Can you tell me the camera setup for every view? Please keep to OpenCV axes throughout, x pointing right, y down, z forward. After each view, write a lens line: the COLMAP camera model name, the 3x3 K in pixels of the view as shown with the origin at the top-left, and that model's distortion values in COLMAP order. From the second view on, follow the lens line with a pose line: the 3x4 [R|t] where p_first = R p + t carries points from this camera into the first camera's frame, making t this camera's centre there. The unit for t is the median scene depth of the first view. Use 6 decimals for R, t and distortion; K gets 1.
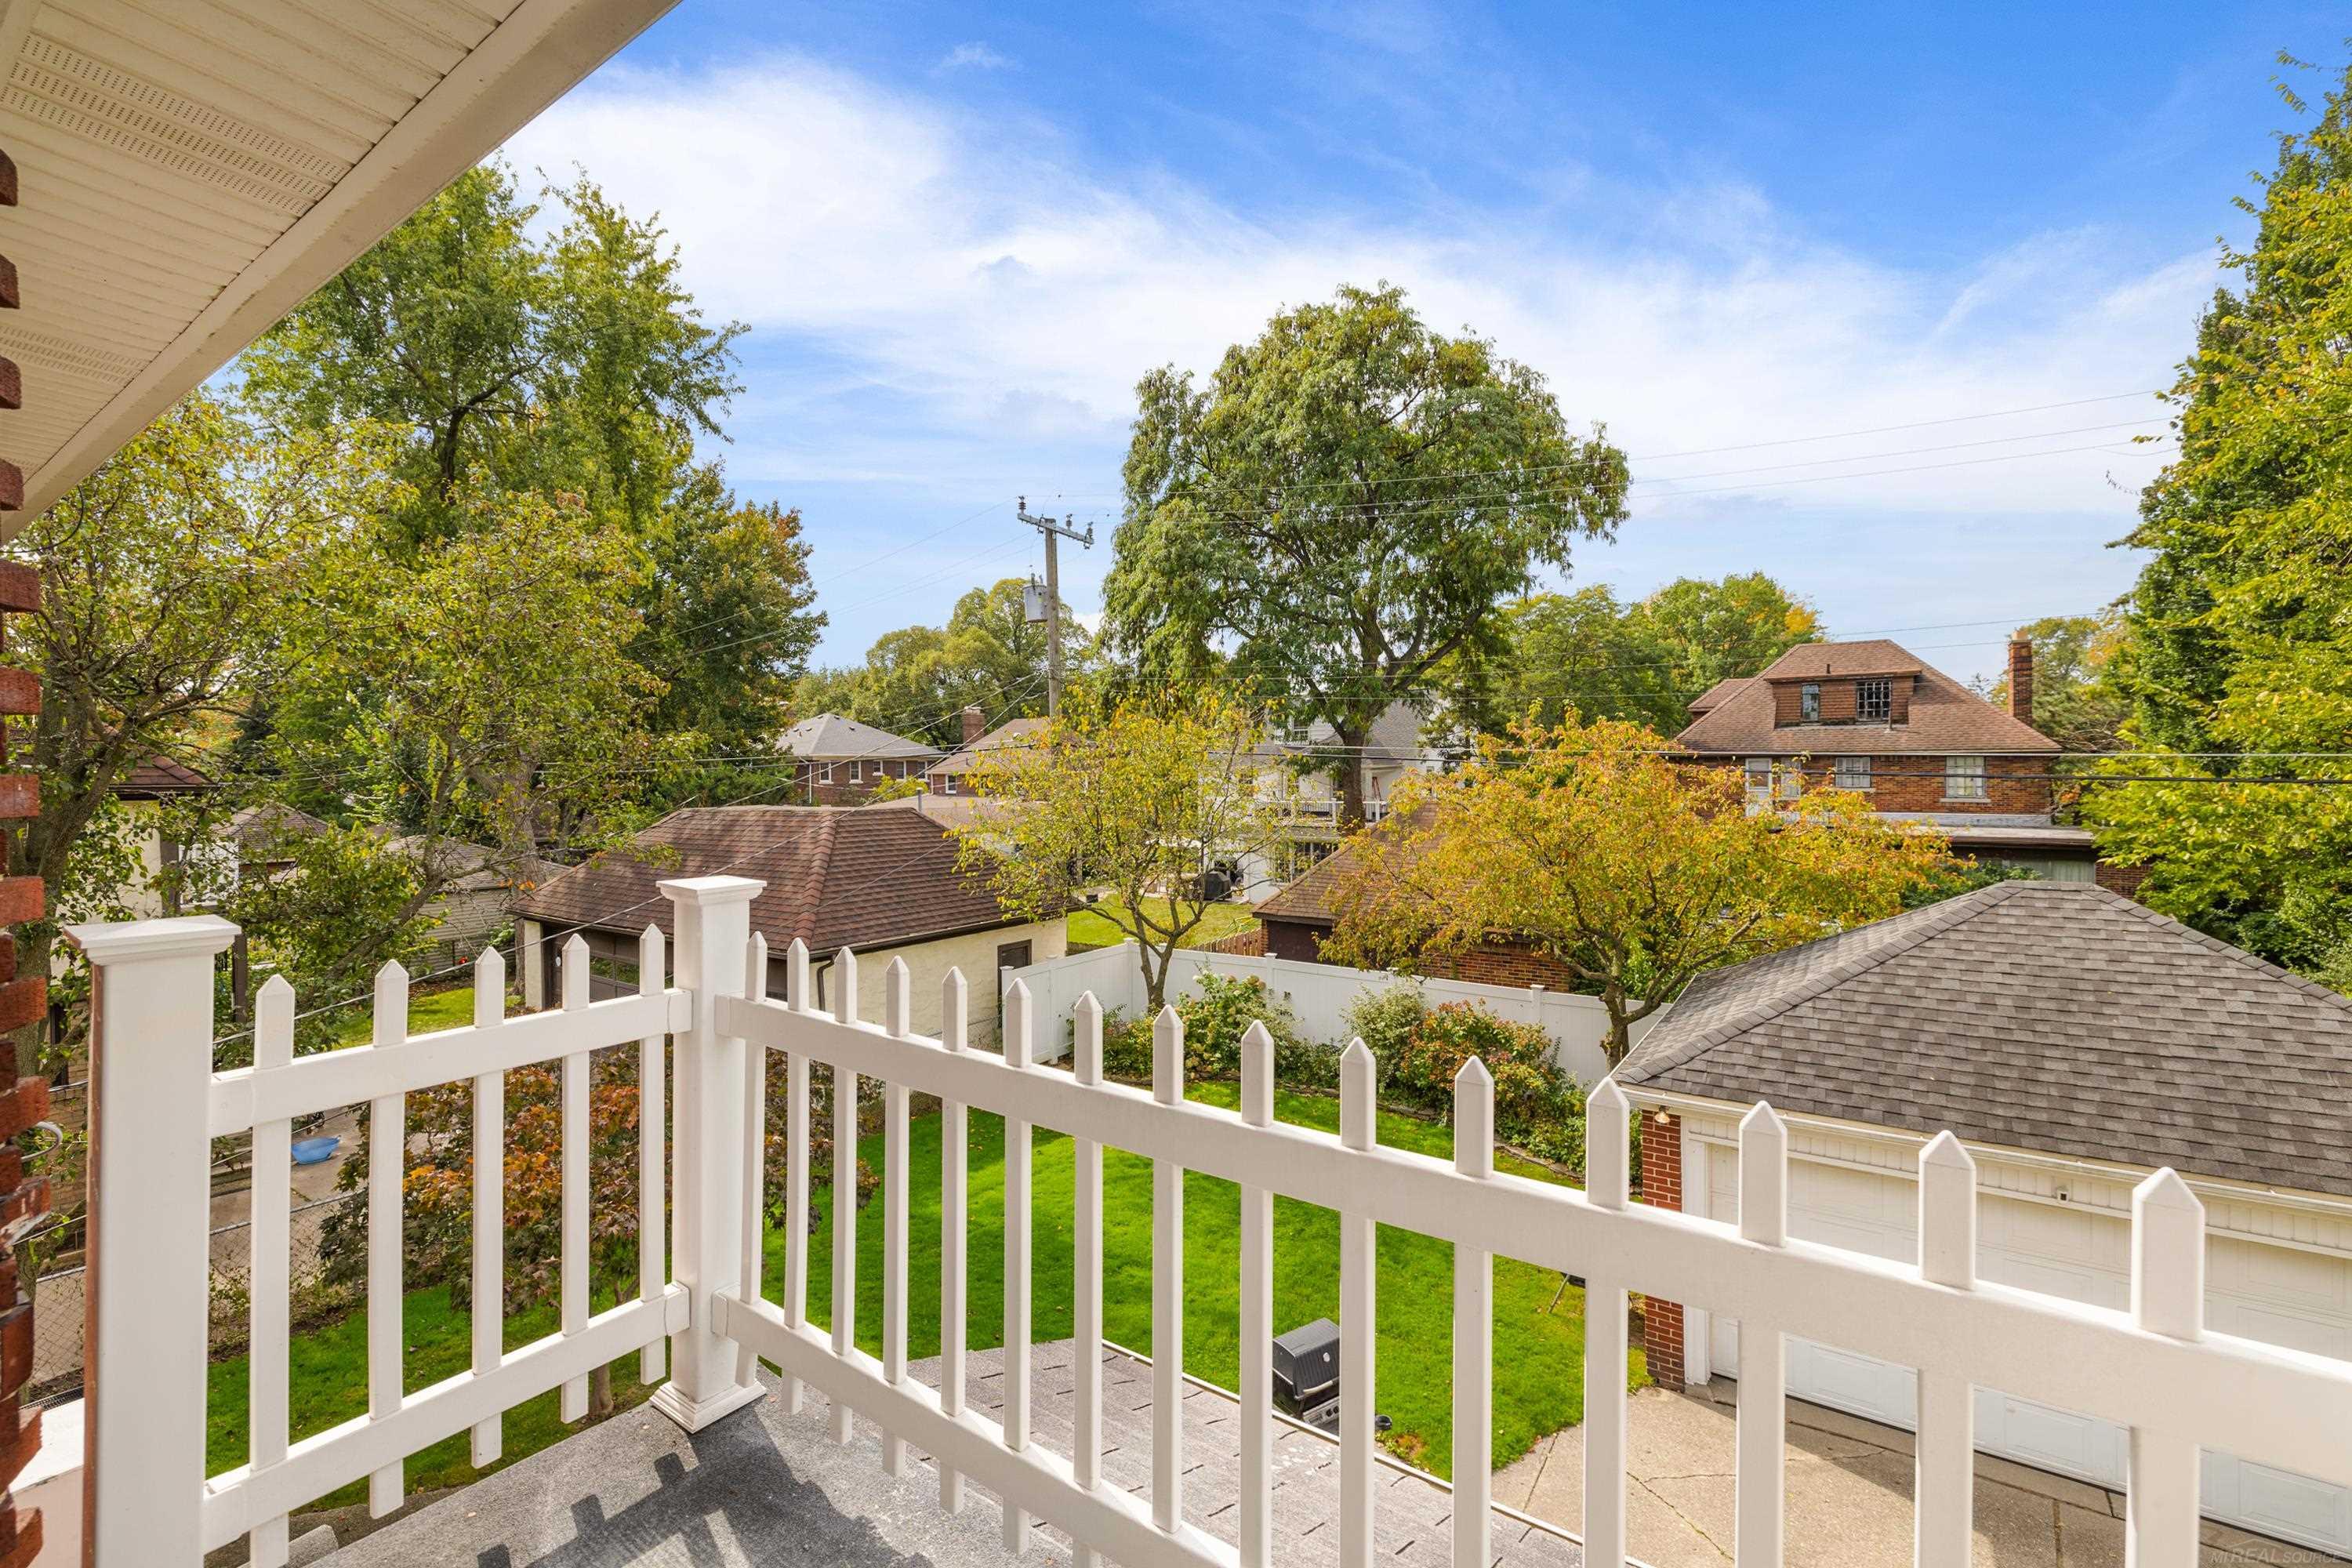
lens RADIAL K [[999.5, 0, 1181.7], [0, 999.5, 768.9], [0, 0, 1]] dist [0.000135, -0.000207]
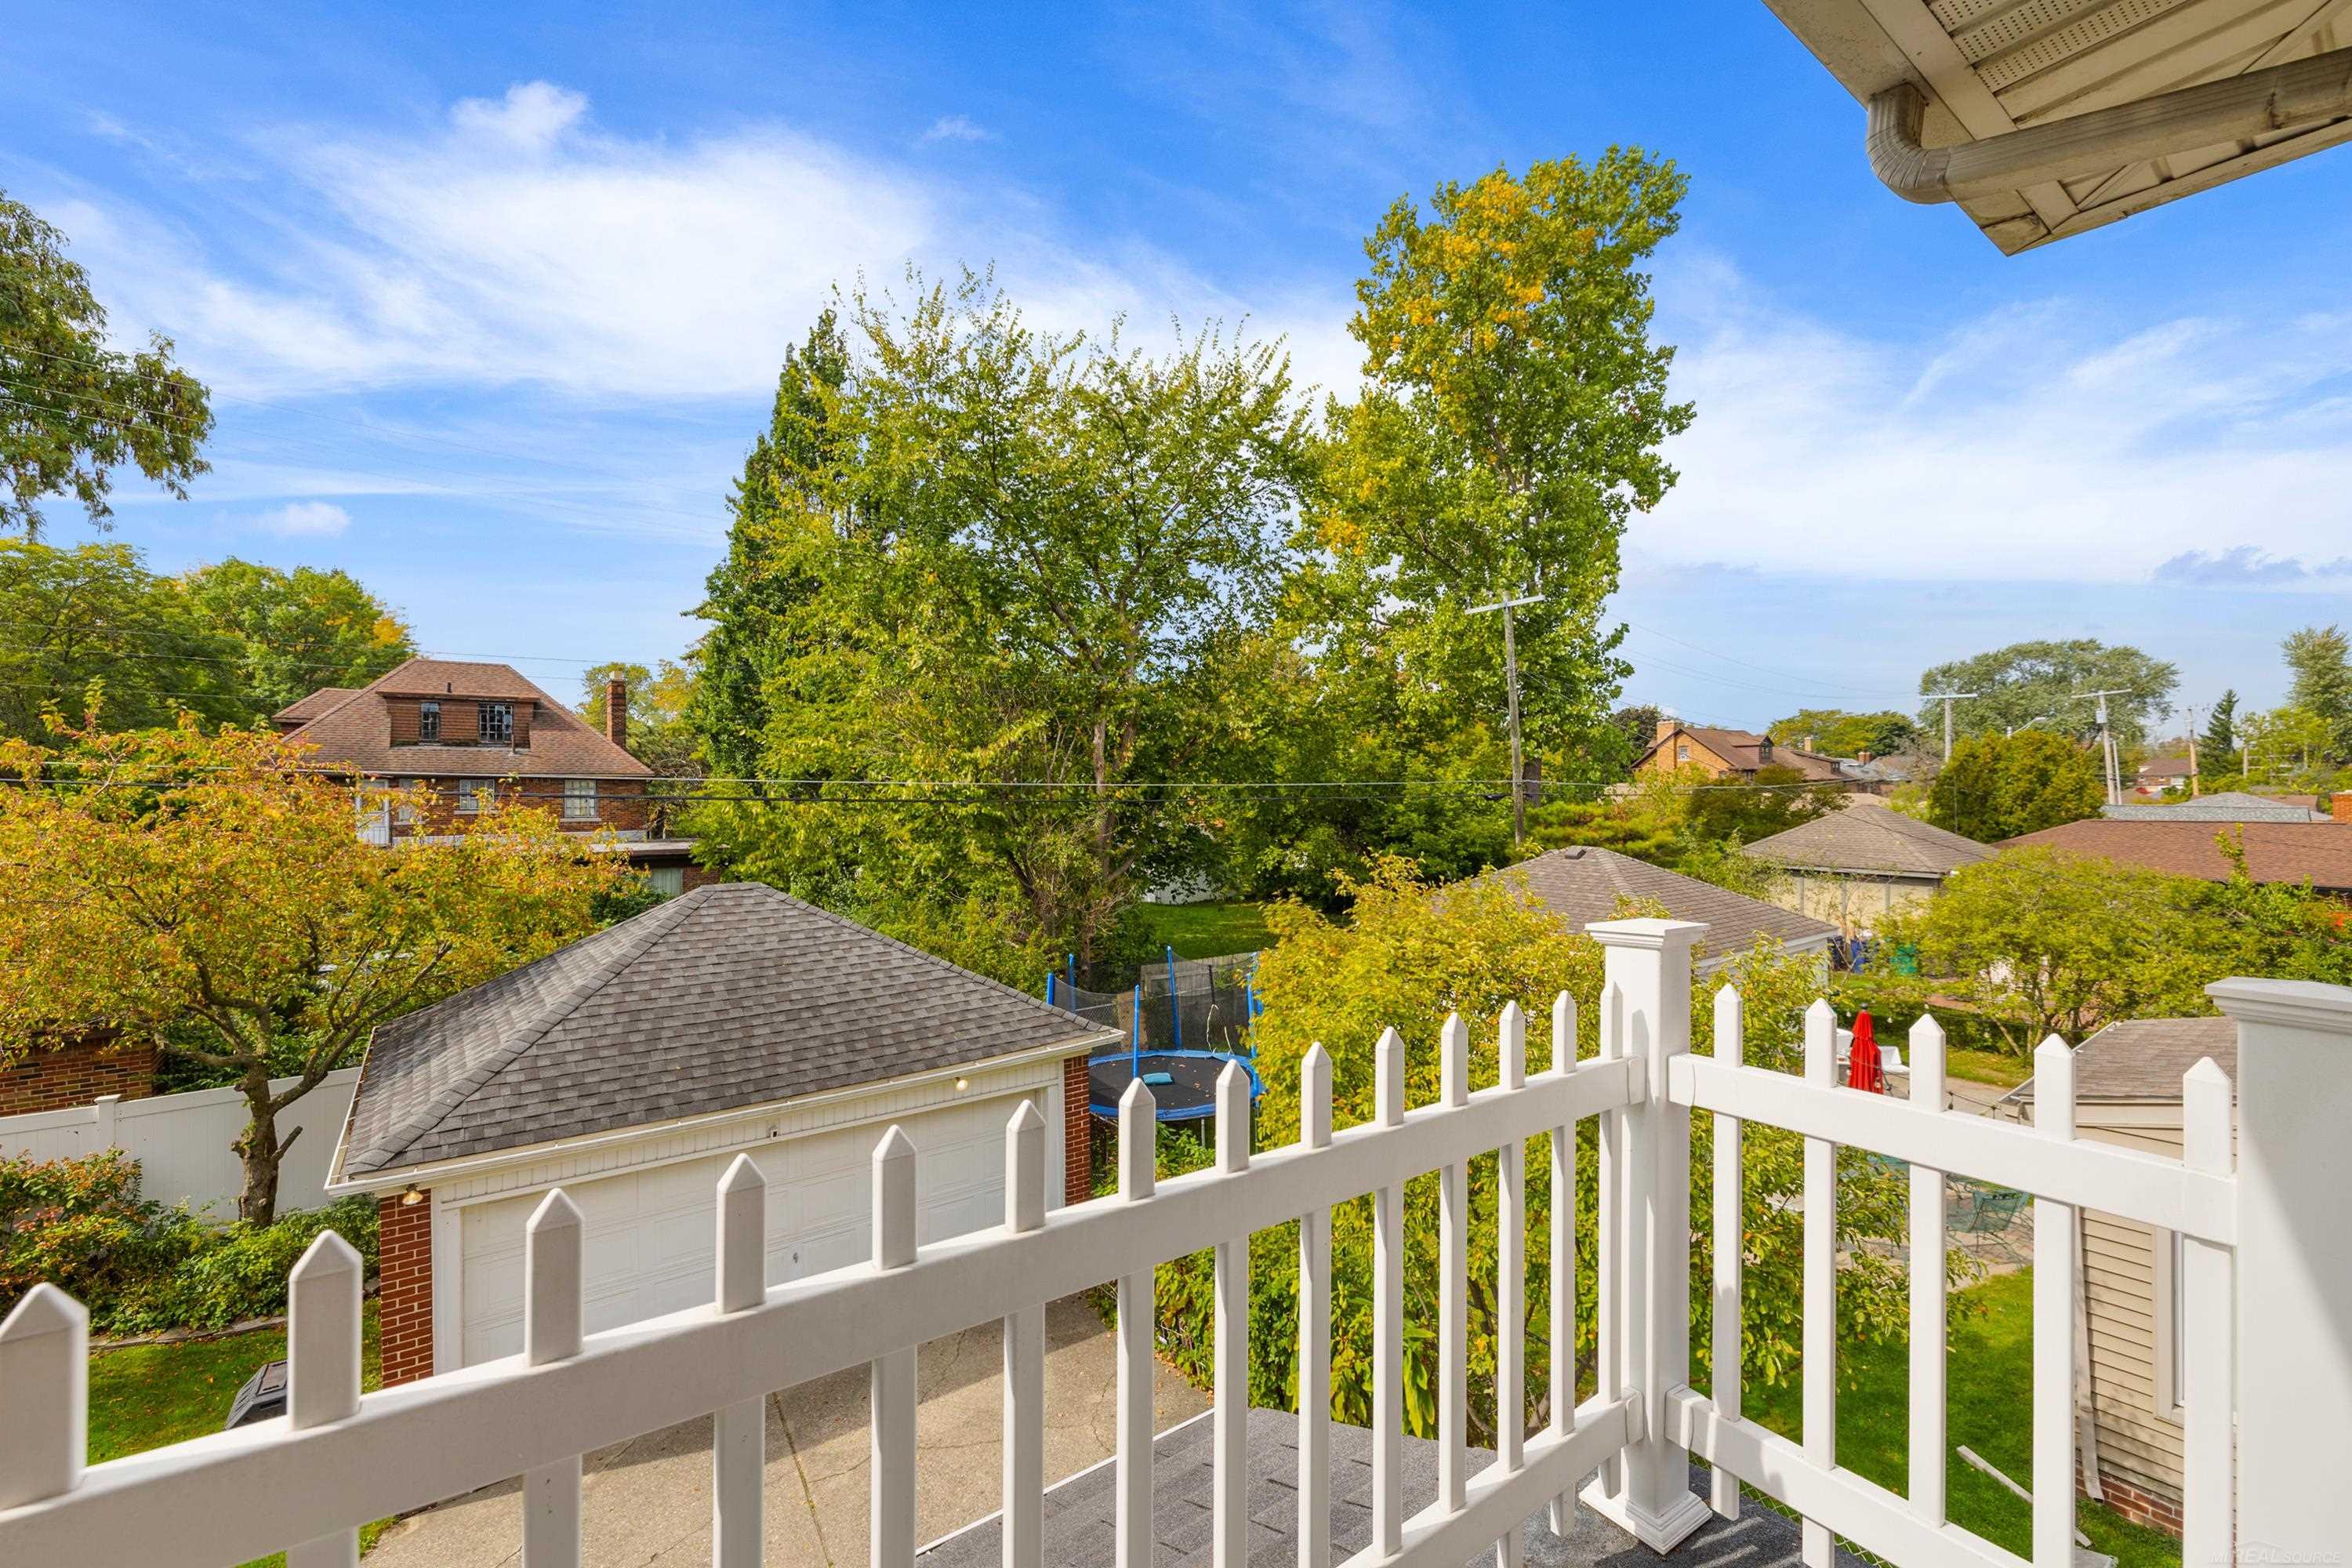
lens RADIAL K [[982.6, 0, 1179.6], [0, 982.6, 769.7], [0, 0, 1]] dist [-0.000538, -0.000190]
pose [[0.327123, 0.022944, 0.944703, -0.096109], [-0.002589, 0.999723, -0.023383, -0.000405], [-0.944978, 0.005203, 0.327092, 0.089417]]
